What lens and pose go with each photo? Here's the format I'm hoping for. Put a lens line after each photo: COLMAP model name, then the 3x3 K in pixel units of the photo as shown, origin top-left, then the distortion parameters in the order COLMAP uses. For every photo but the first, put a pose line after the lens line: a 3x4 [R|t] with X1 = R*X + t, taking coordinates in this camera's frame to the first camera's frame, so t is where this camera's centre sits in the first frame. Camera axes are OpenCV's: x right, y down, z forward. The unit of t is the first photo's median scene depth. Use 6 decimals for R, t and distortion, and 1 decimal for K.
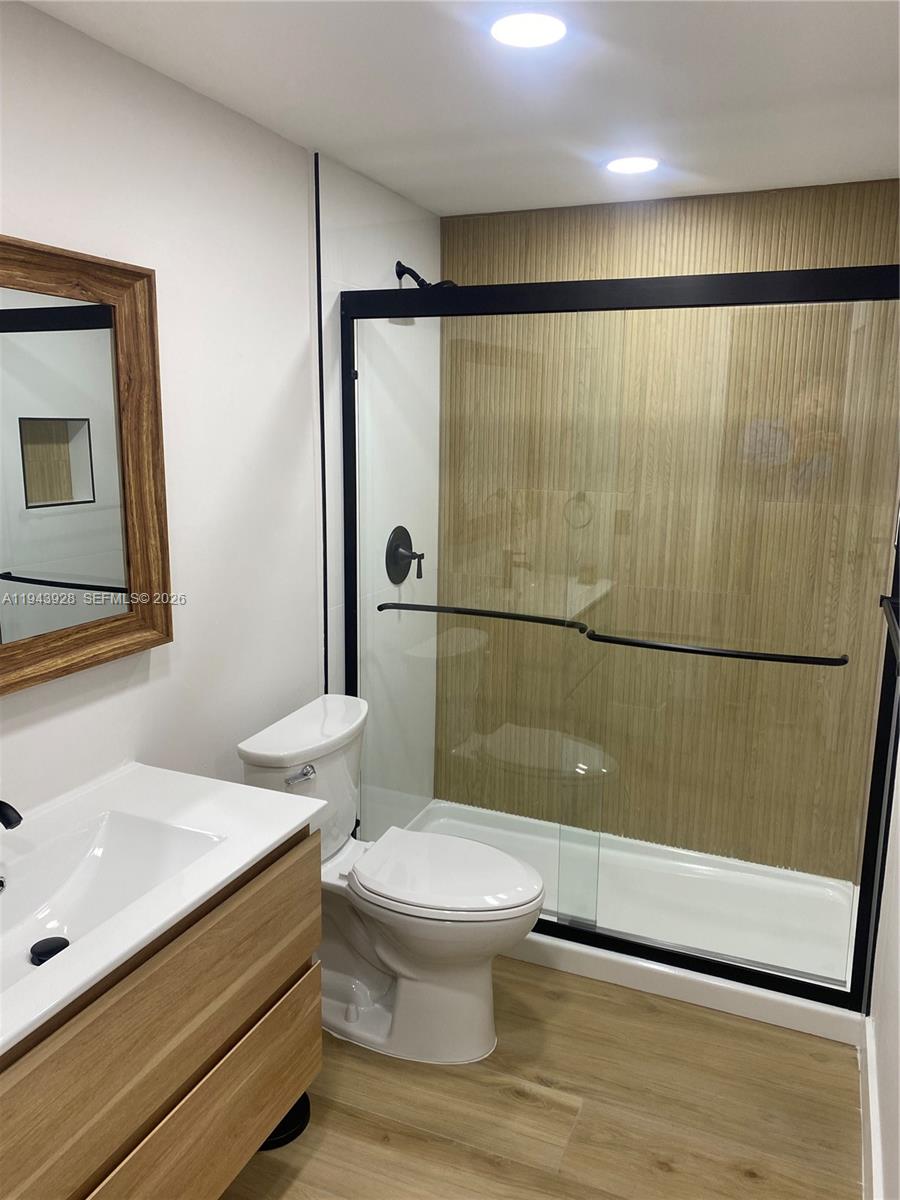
lens RADIAL K [[905.7, 0, 443.5], [0, 905.7, 603.2], [0, 0, 1]] dist [0.012039, -0.007850]
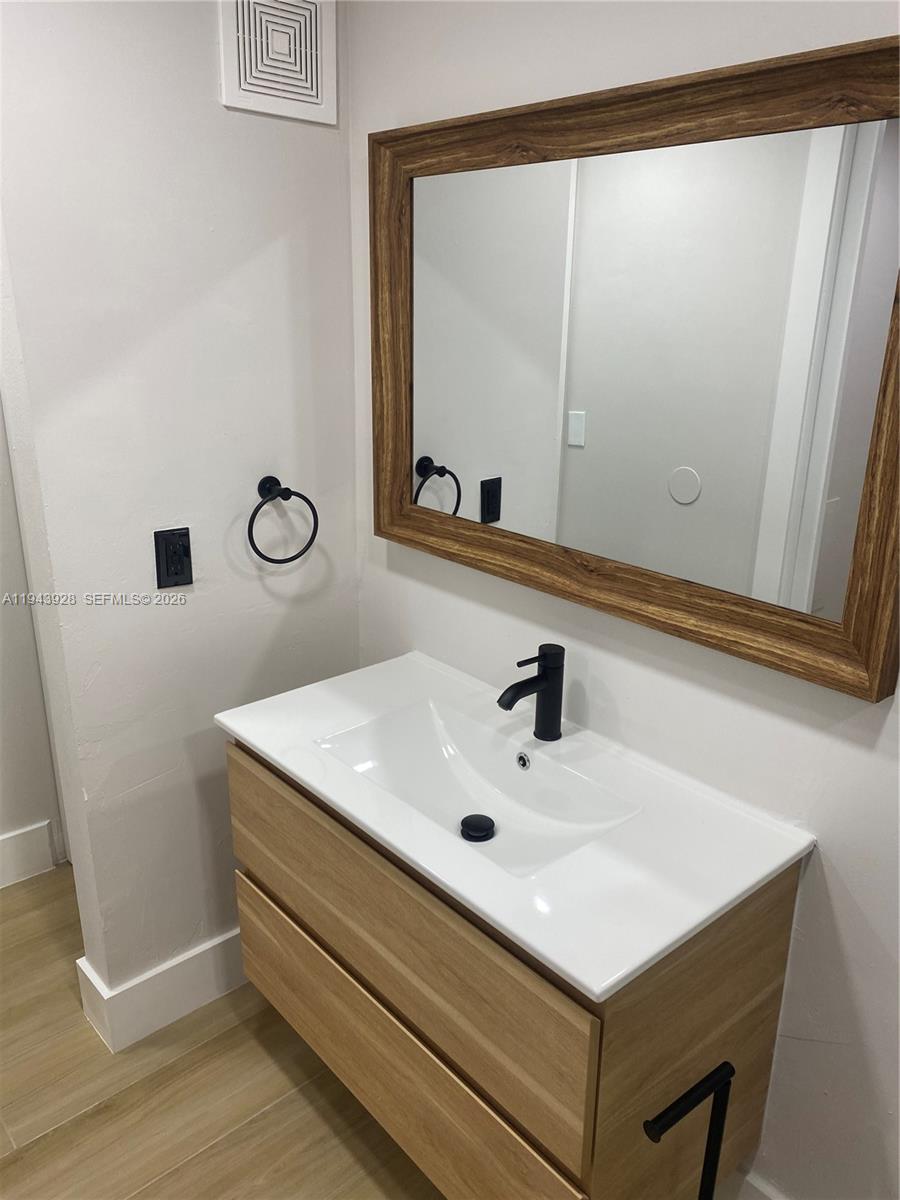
lens RADIAL K [[905.7, 0, 442.0], [0, 905.7, 593.4], [0, 0, 1]] dist [0.012039, -0.007850]
pose [[-0.443381, 0.270258, -0.854619, 0.372483], [-0.188668, 0.903961, 0.383744, -0.234970], [0.876252, 0.331384, -0.349810, 1.120451]]
